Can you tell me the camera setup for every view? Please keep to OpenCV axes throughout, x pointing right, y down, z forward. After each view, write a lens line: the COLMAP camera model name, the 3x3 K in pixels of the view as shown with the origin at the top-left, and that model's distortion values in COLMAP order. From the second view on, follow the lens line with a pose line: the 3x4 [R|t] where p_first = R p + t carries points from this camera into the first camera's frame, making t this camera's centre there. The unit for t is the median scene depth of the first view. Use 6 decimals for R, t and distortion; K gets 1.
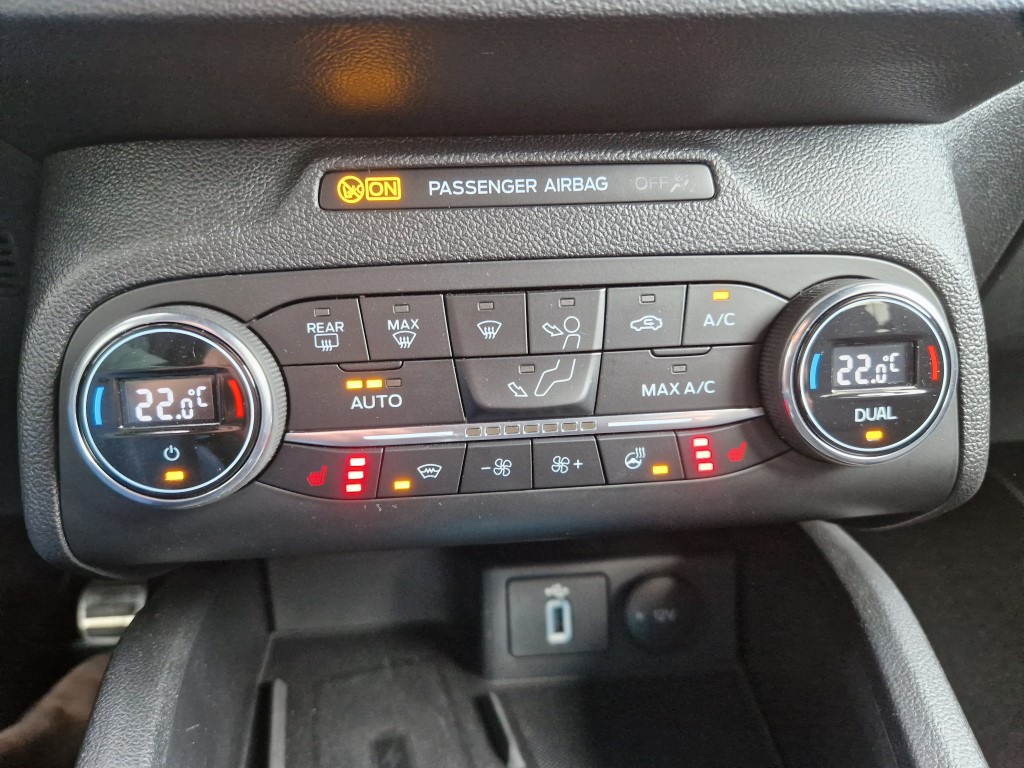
lens RADIAL K [[692.9, 0, 512.6], [0, 692.9, 382.7], [0, 0, 1]] dist [0.036742, -0.024405]
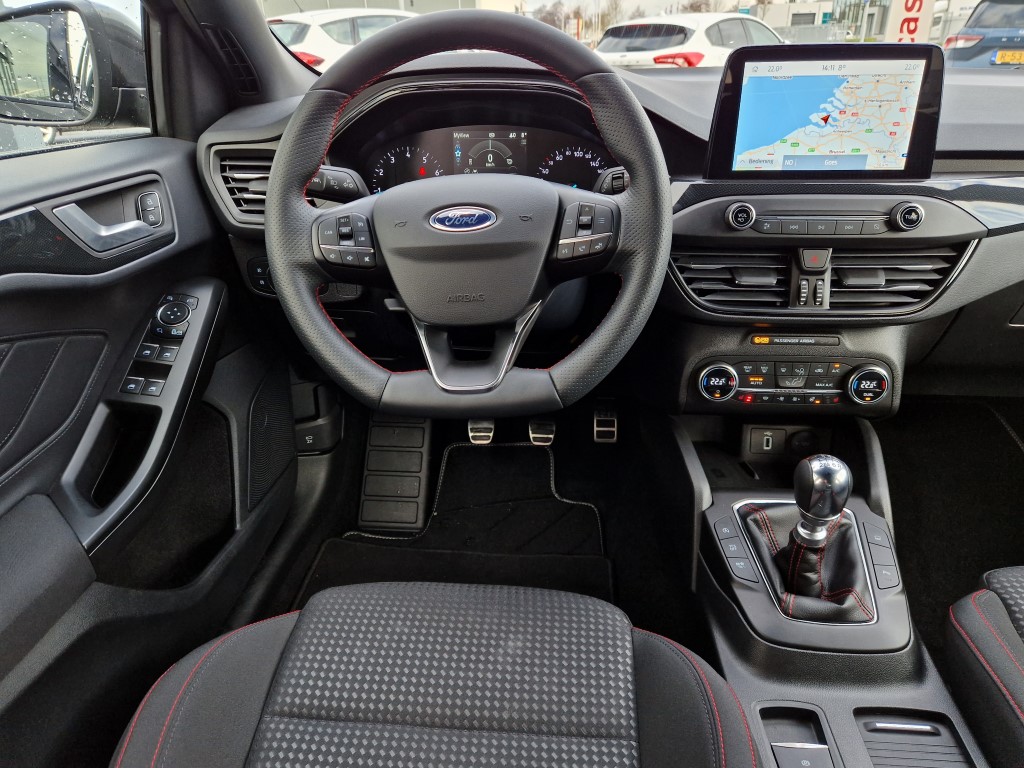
lens RADIAL K [[692.9, 0, 503.5], [0, 692.9, 379.4], [0, 0, 1]] dist [0.036742, -0.024405]
pose [[0.986847, 0.078364, -0.141396, -1.217997], [-0.054410, 0.984632, 0.165951, -0.685857], [0.152227, -0.156075, 0.975944, -3.857131]]
